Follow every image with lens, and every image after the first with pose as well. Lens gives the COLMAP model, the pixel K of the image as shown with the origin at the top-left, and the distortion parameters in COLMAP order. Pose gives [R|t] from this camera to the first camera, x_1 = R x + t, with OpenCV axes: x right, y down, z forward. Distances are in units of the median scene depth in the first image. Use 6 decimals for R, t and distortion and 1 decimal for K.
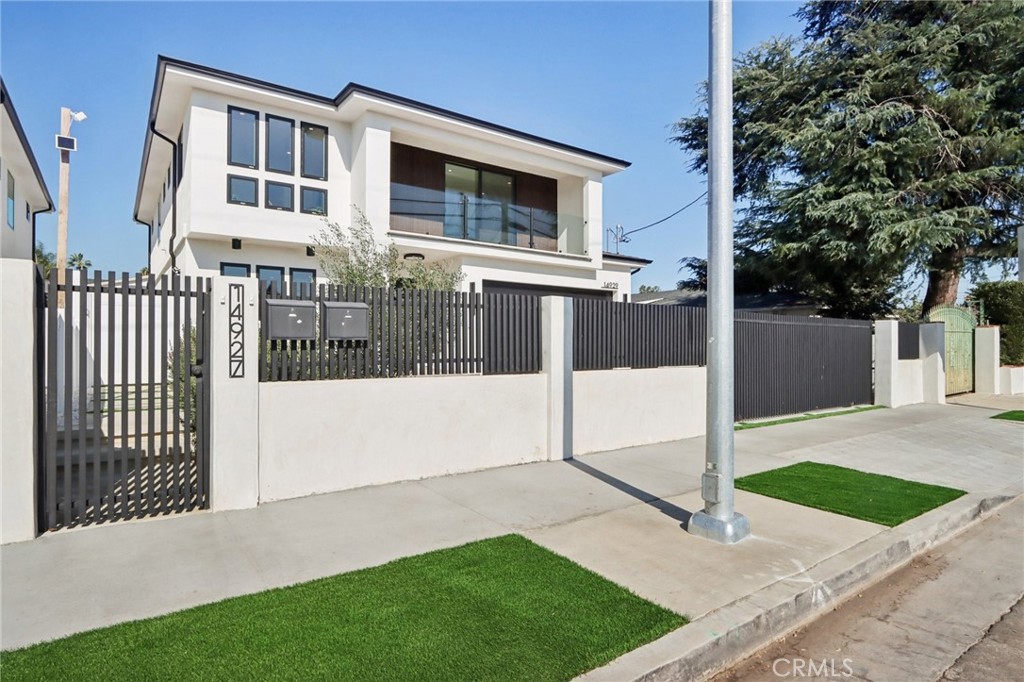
lens RADIAL K [[543.1, 0, 518.8], [0, 543.1, 344.7], [0, 0, 1]] dist [-0.012049, 0.001073]
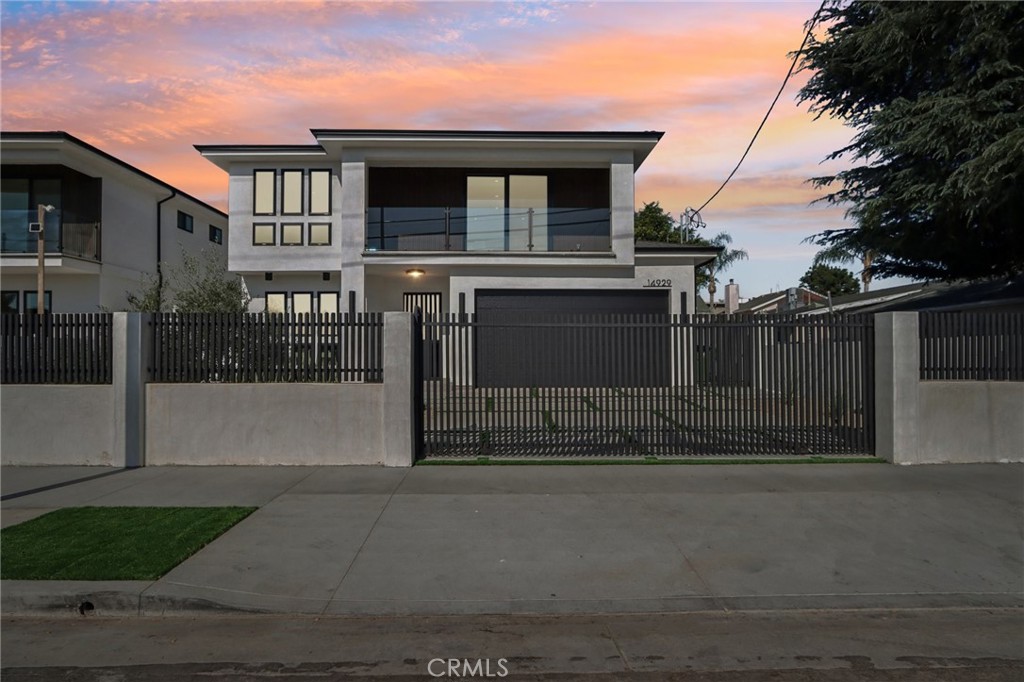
lens RADIAL K [[543.1, 0, 513.9], [0, 543.1, 344.2], [0, 0, 1]] dist [-0.012049, 0.001073]
pose [[0.825960, -0.014736, -0.563537, 0.659922], [0.004358, 0.999795, -0.019757, -0.001174], [0.563712, 0.013862, 0.825855, 0.285122]]
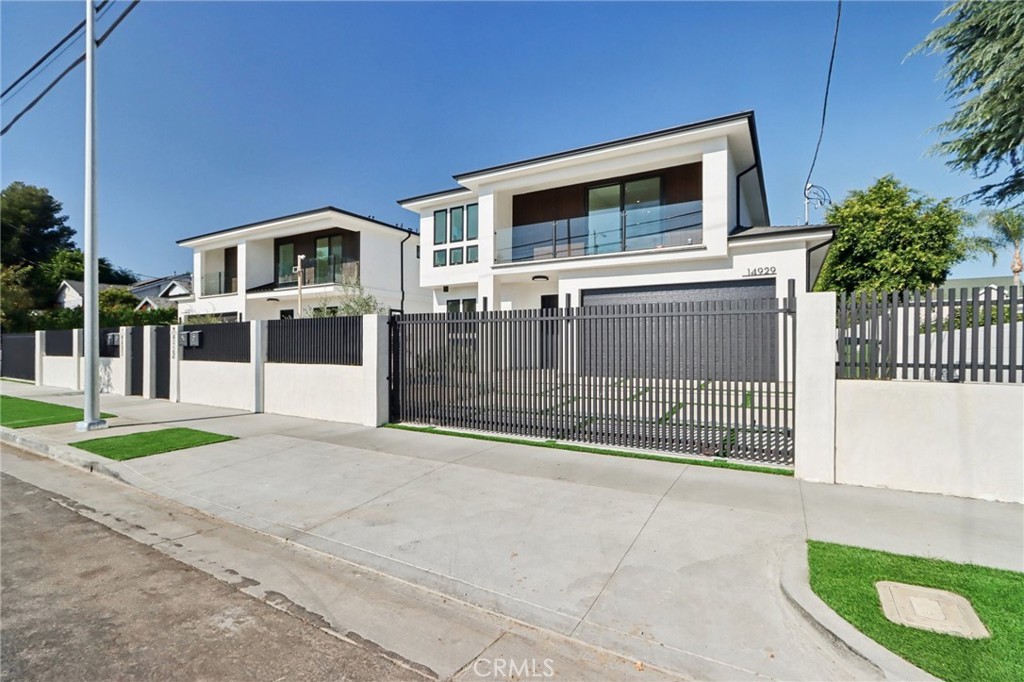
lens RADIAL K [[478.7, 0, 512.3], [0, 478.7, 345.0], [0, 0, 1]] dist [-0.018282, 0.001643]
pose [[0.407063, -0.008250, -0.913363, 0.936530], [-0.000813, 0.999956, -0.009394, 0.003815], [0.913400, 0.004566, 0.407038, 0.579306]]
